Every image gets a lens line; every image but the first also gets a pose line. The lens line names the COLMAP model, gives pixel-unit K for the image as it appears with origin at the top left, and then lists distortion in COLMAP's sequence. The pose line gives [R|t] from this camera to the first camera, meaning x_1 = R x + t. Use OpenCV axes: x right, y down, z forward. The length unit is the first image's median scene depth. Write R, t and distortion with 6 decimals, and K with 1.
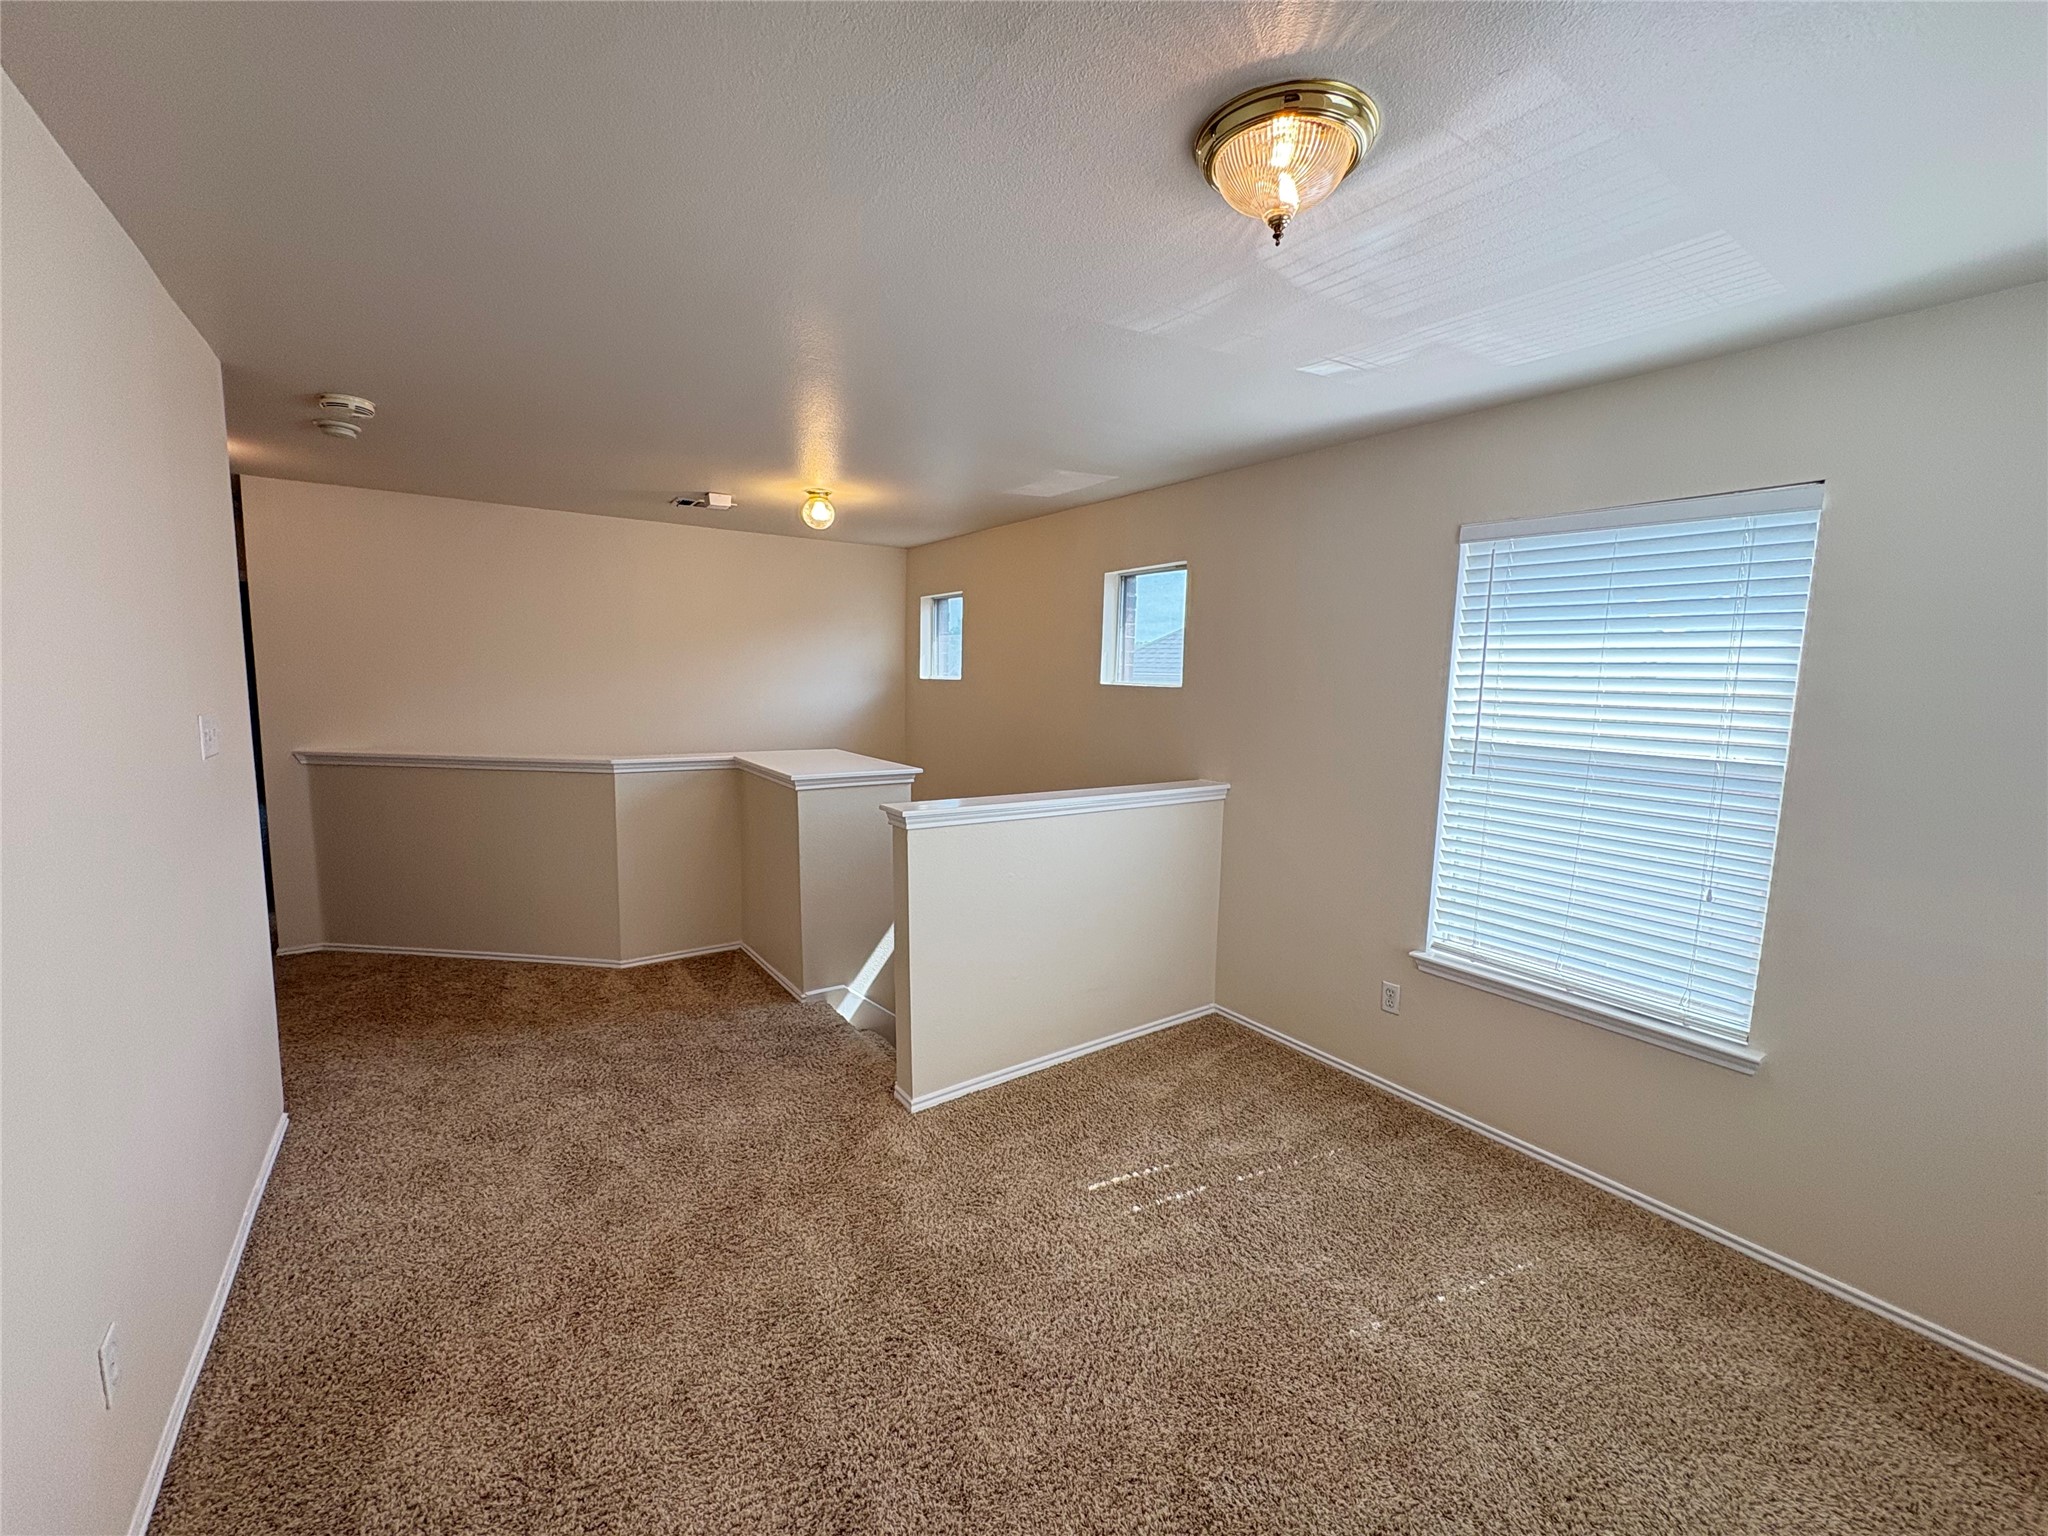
lens RADIAL K [[814.7, 0, 1022.0], [0, 814.7, 770.5], [0, 0, 1]] dist [0.000619, 0.000122]
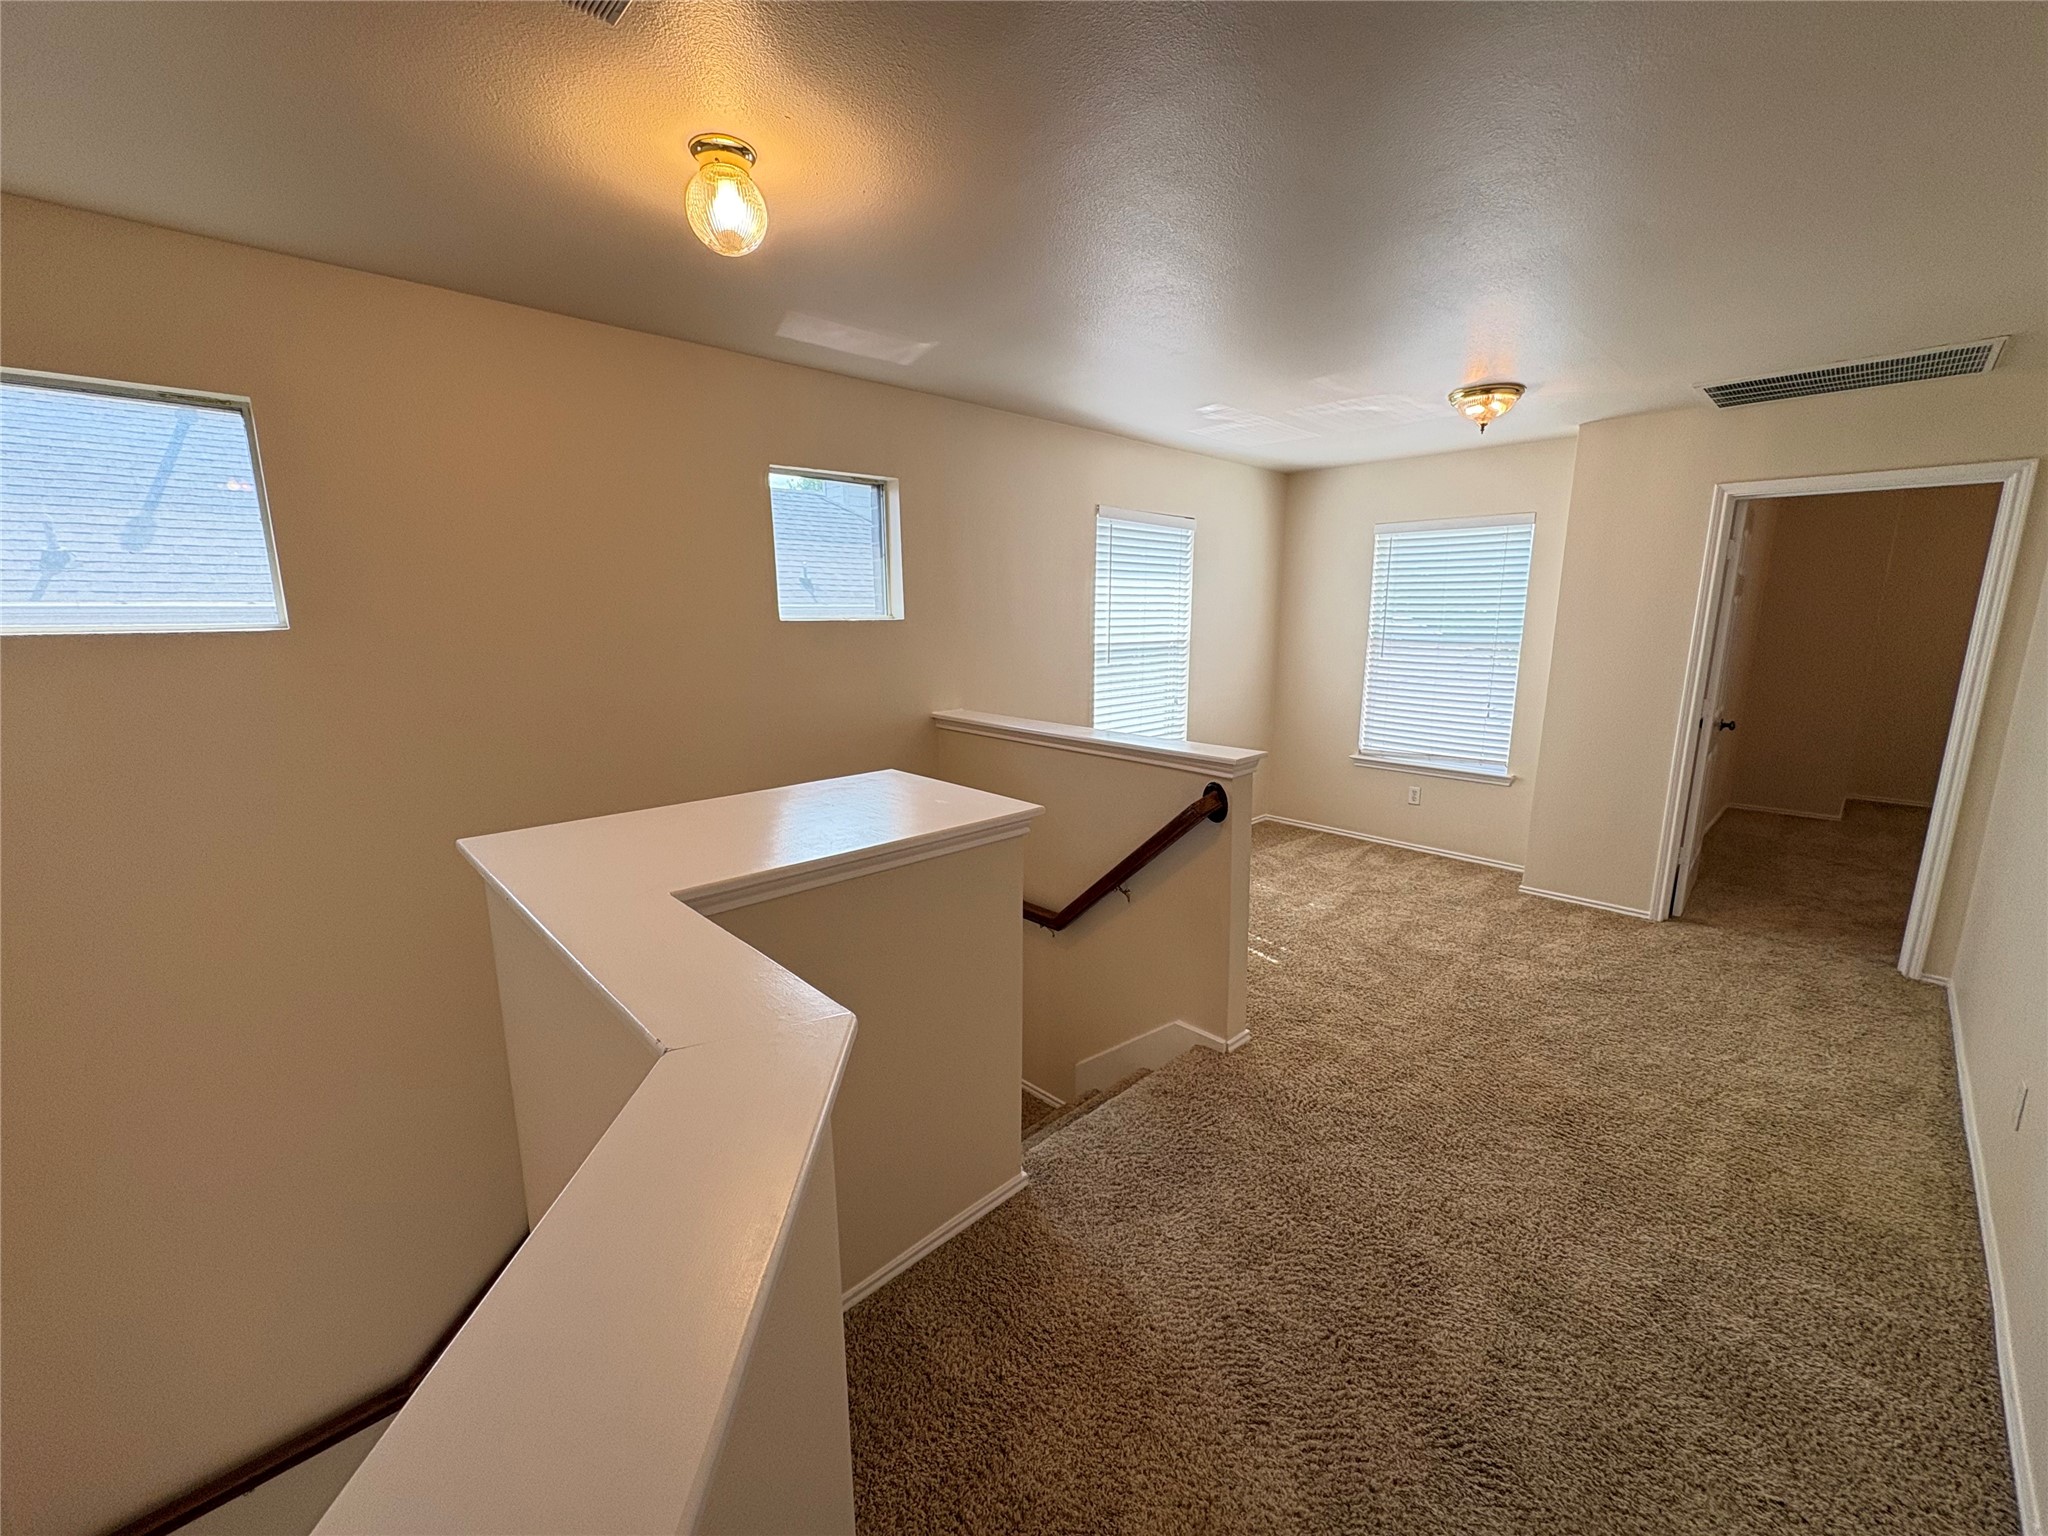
lens RADIAL K [[814.7, 0, 1022.0], [0, 814.7, 770.5], [0, 0, 1]] dist [0.000619, 0.000122]
pose [[-0.146471, -0.210196, 0.966625, -1.023818], [0.129003, 0.964760, 0.229338, -0.181055], [-0.980767, 0.158289, -0.114194, 1.361509]]
